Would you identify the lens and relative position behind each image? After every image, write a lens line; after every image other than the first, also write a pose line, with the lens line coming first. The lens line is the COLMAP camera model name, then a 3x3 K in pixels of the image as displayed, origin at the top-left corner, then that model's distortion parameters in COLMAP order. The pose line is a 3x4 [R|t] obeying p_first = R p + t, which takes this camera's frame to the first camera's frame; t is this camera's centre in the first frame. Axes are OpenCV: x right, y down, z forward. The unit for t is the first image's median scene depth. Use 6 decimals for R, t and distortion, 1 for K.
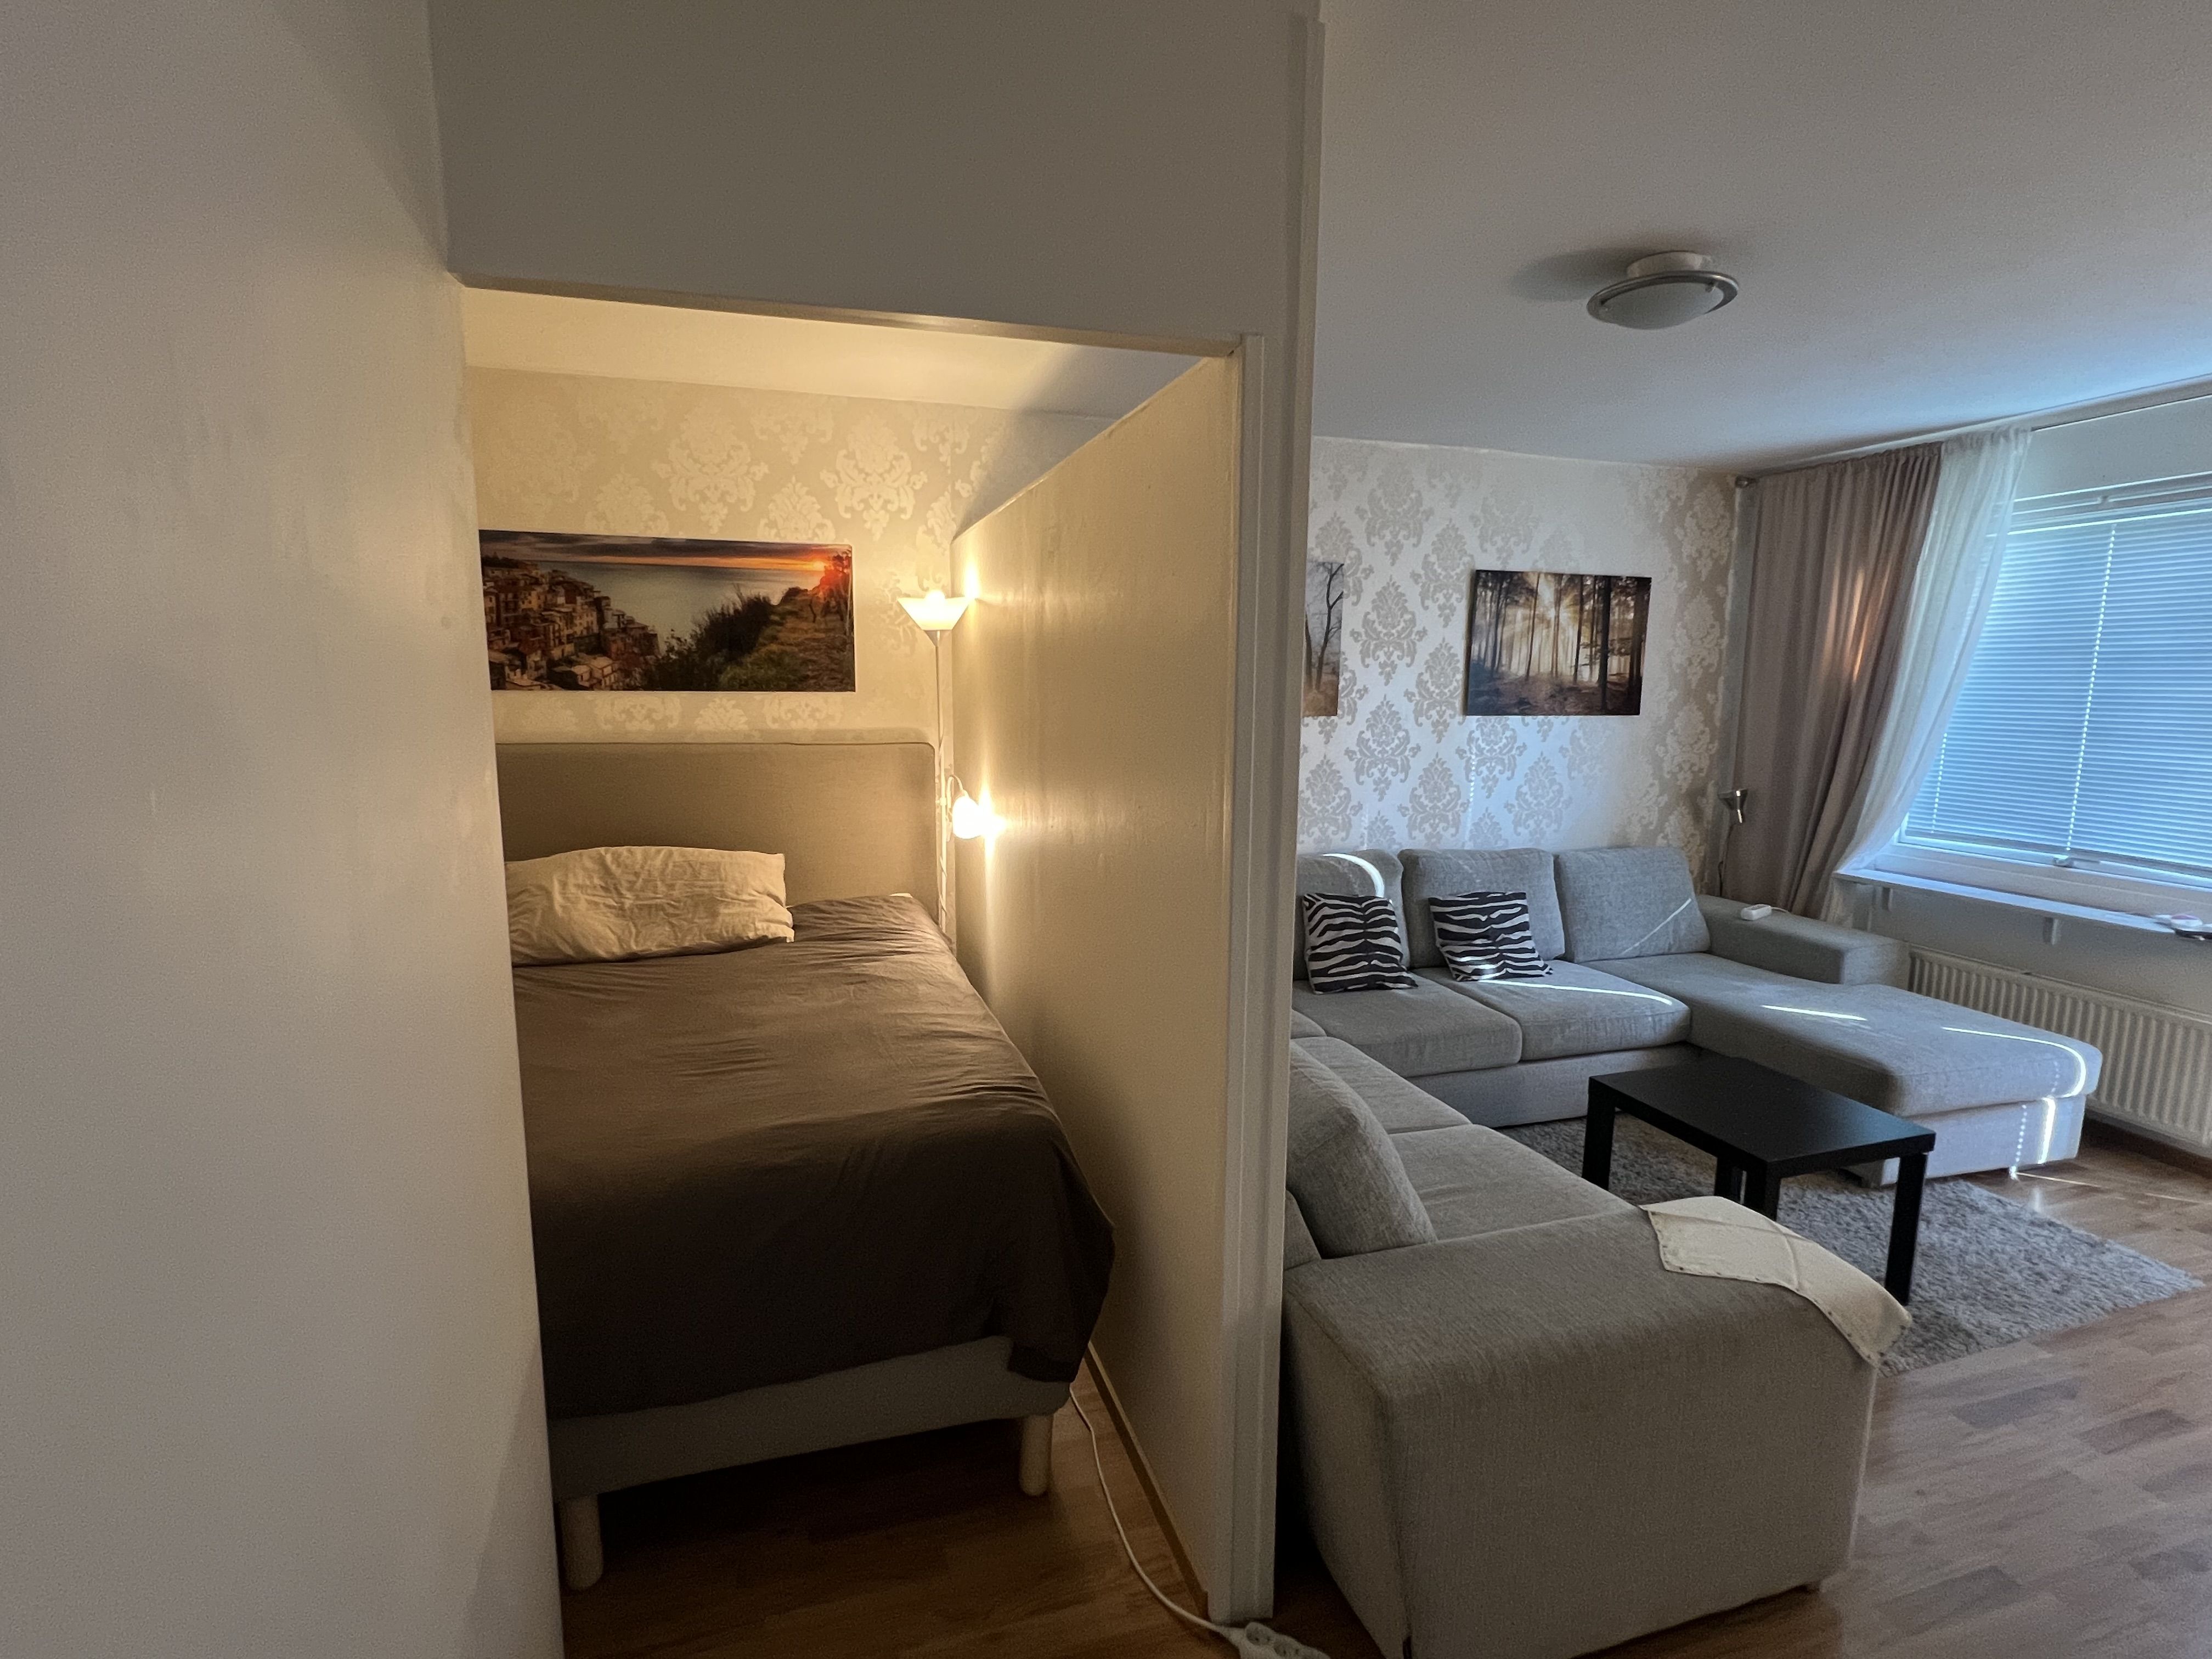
lens RADIAL K [[1035.0, 0, 1105.2], [0, 1035.0, 835.1], [0, 0, 1]] dist [-0.005246, 0.001093]
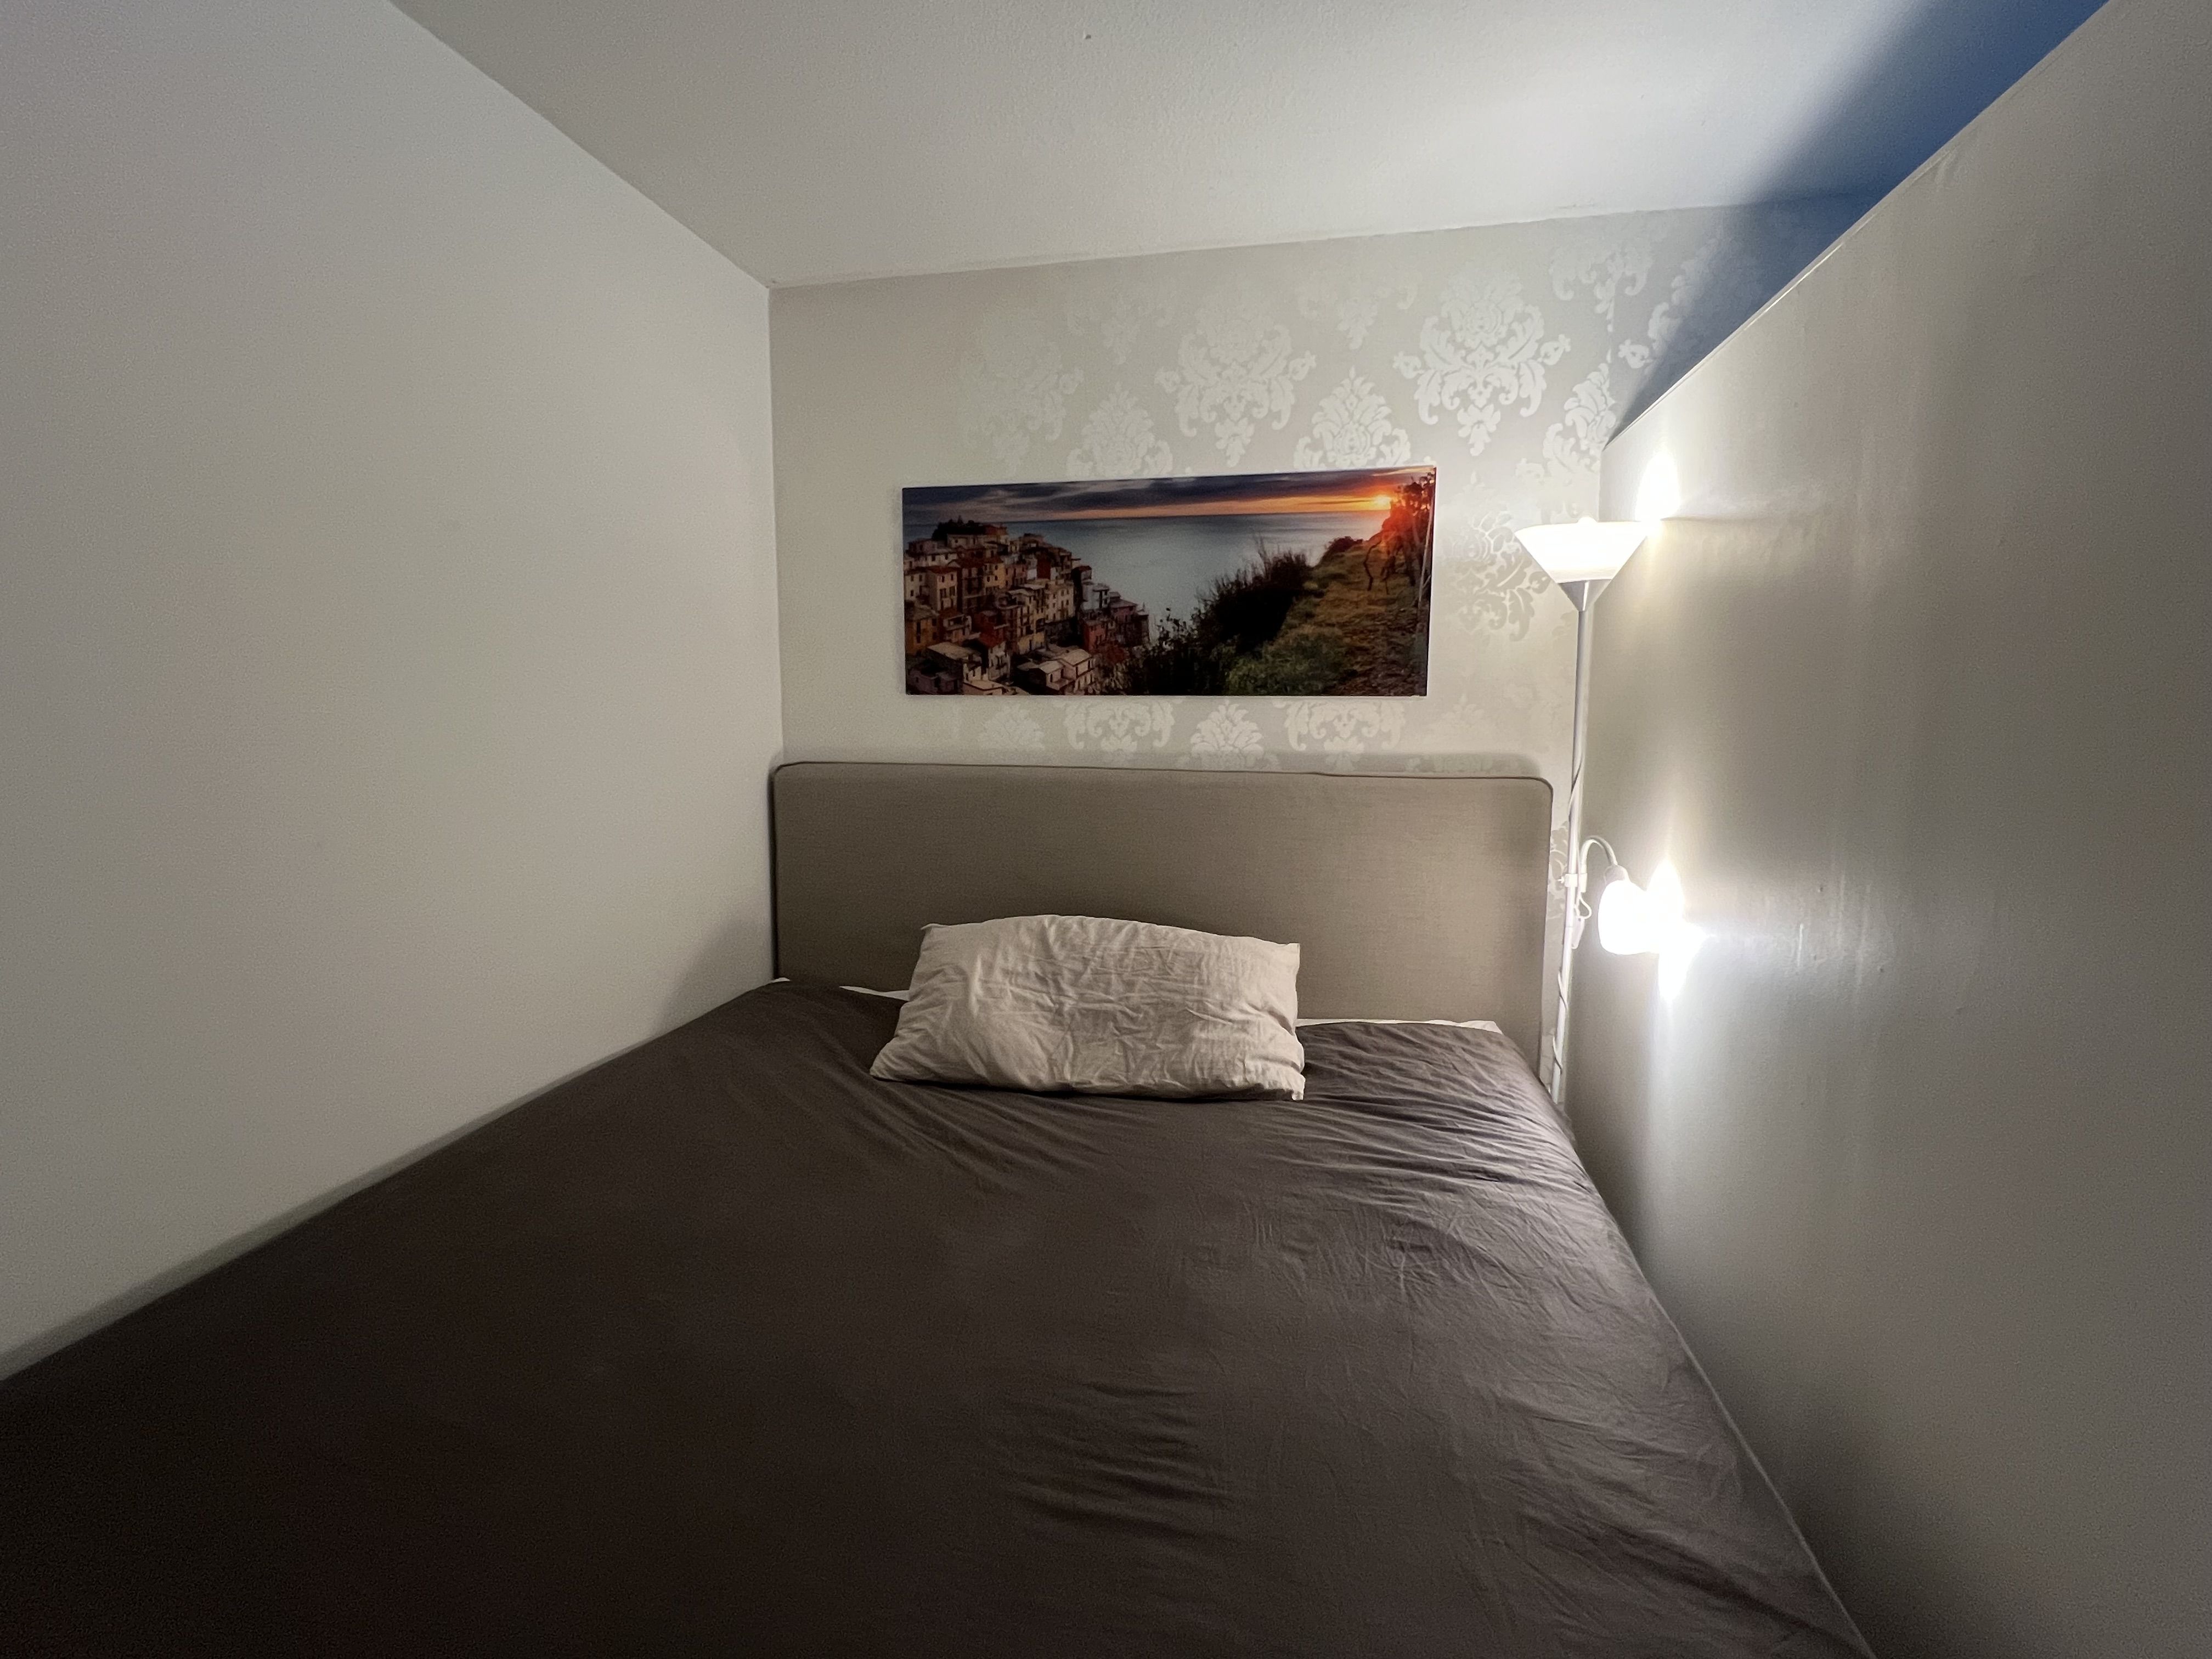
lens RADIAL K [[1035.0, 0, 1103.0], [0, 1035.0, 838.7], [0, 0, 1]] dist [-0.005246, 0.001093]
pose [[0.873059, 0.057203, -0.484248, -0.109257], [-0.068215, 0.997657, -0.005136, -0.036258], [0.482820, 0.037517, 0.874916, 0.374632]]
